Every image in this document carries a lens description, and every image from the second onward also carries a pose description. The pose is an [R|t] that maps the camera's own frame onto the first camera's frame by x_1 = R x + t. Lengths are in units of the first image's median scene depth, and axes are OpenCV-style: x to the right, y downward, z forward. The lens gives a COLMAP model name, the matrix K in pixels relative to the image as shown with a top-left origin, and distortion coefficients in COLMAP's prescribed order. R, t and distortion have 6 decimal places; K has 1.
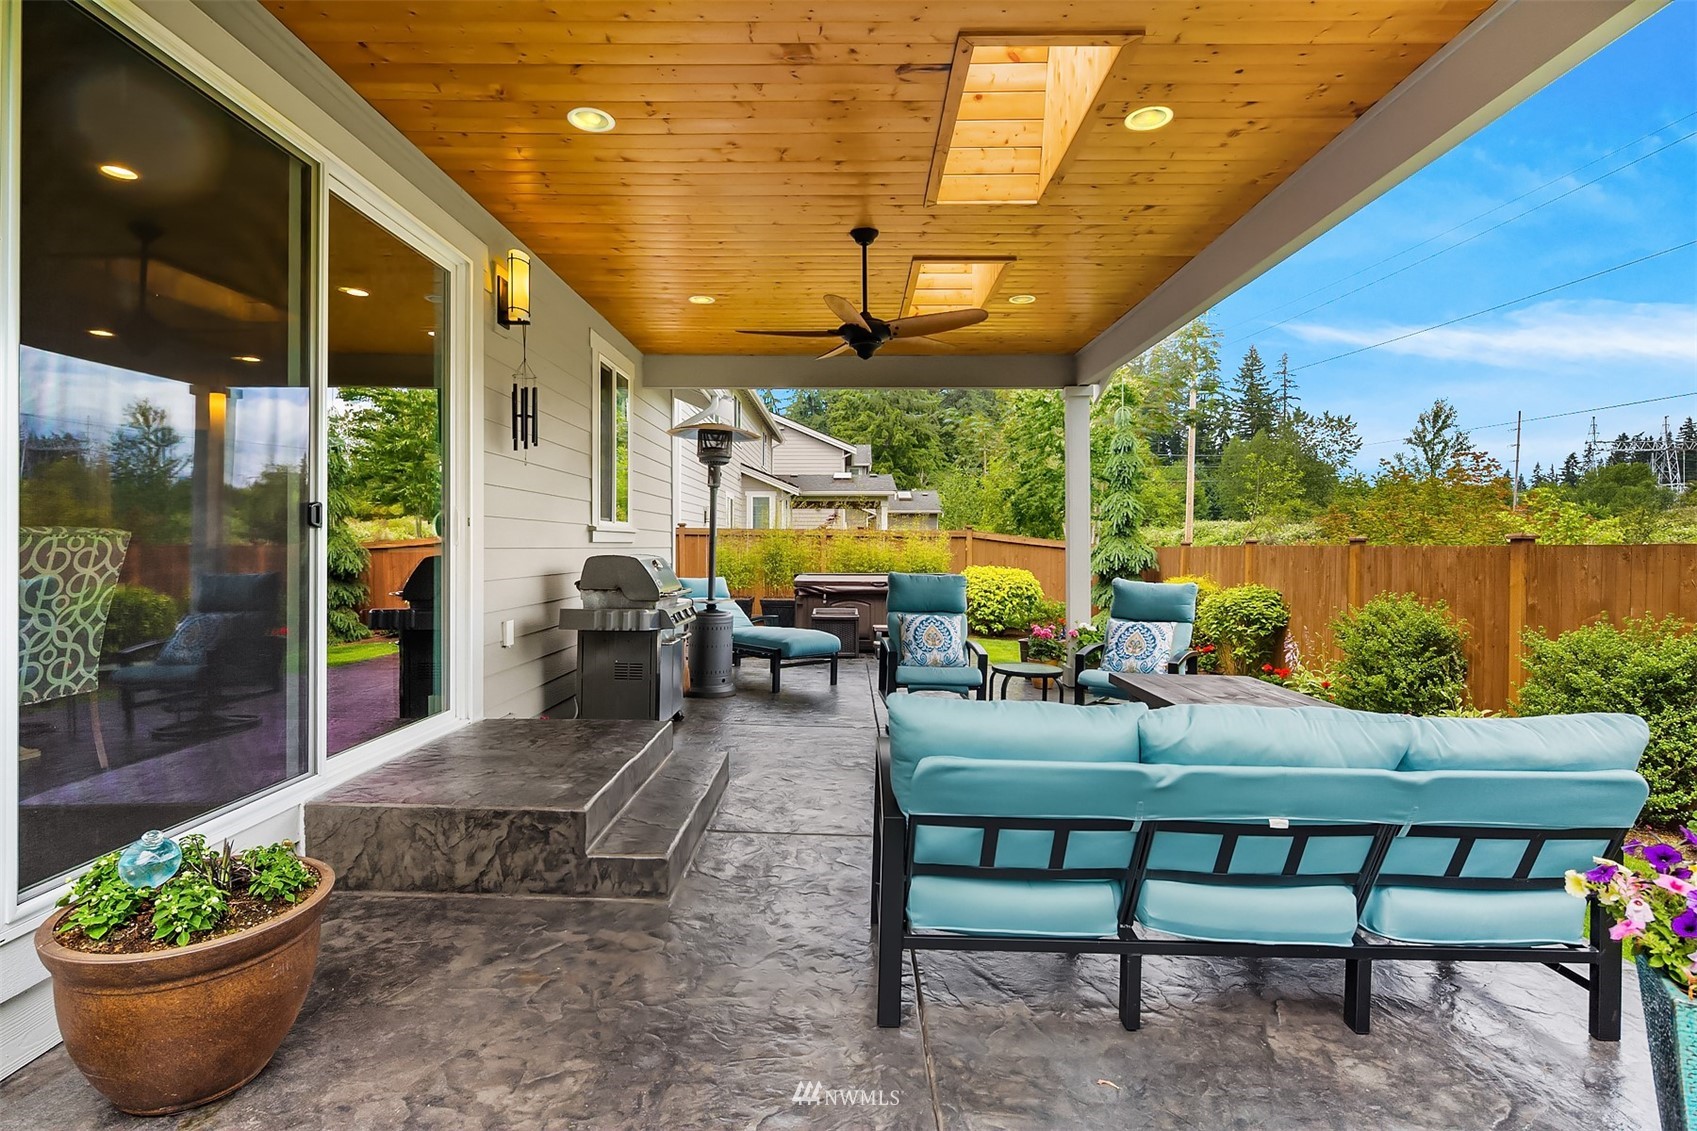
lens RADIAL K [[817.1, 0, 852.6], [0, 817.1, 549.6], [0, 0, 1]] dist [-0.005953, -0.000738]
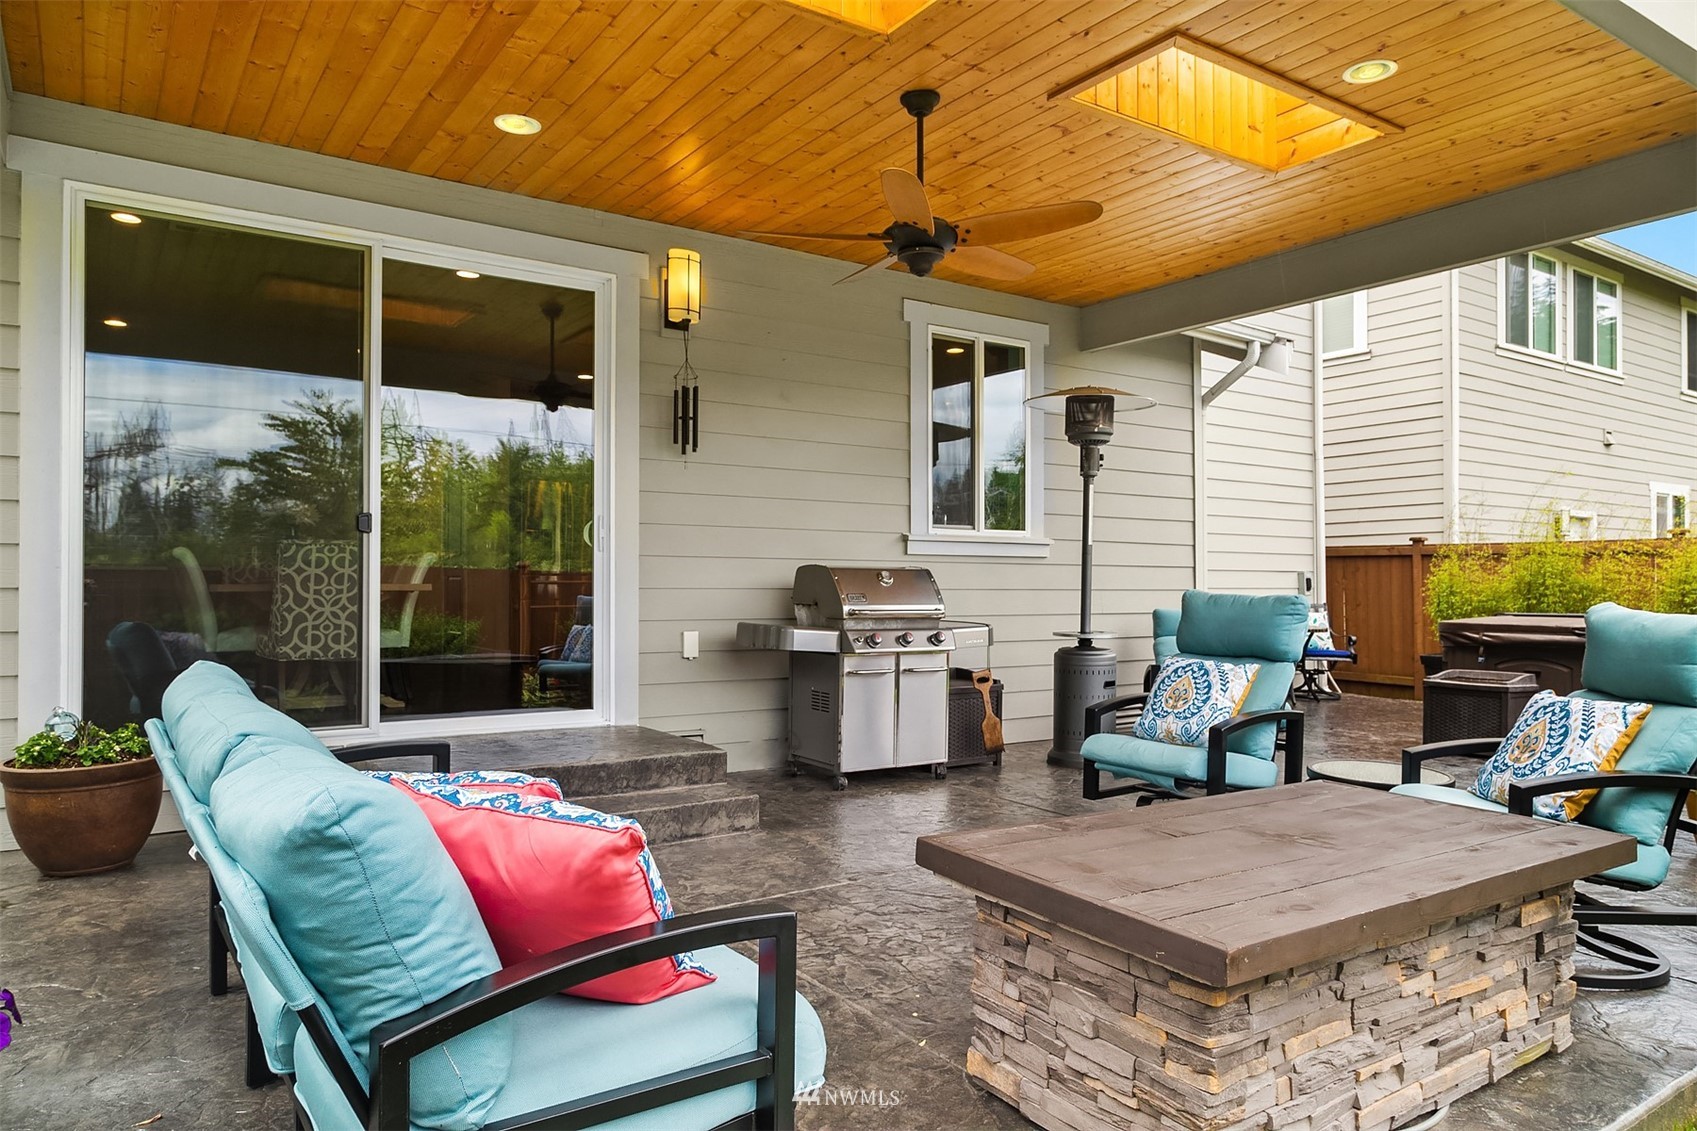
lens RADIAL K [[1125.0, 0, 858.5], [0, 1125.0, 575.7], [0, 0, 1]] dist [0.004642, -0.003444]
pose [[0.567343, -0.011122, -0.823407, 0.809116], [-0.004439, 0.999853, -0.016564, 0.043848], [0.823470, 0.013052, 0.567210, 0.421619]]
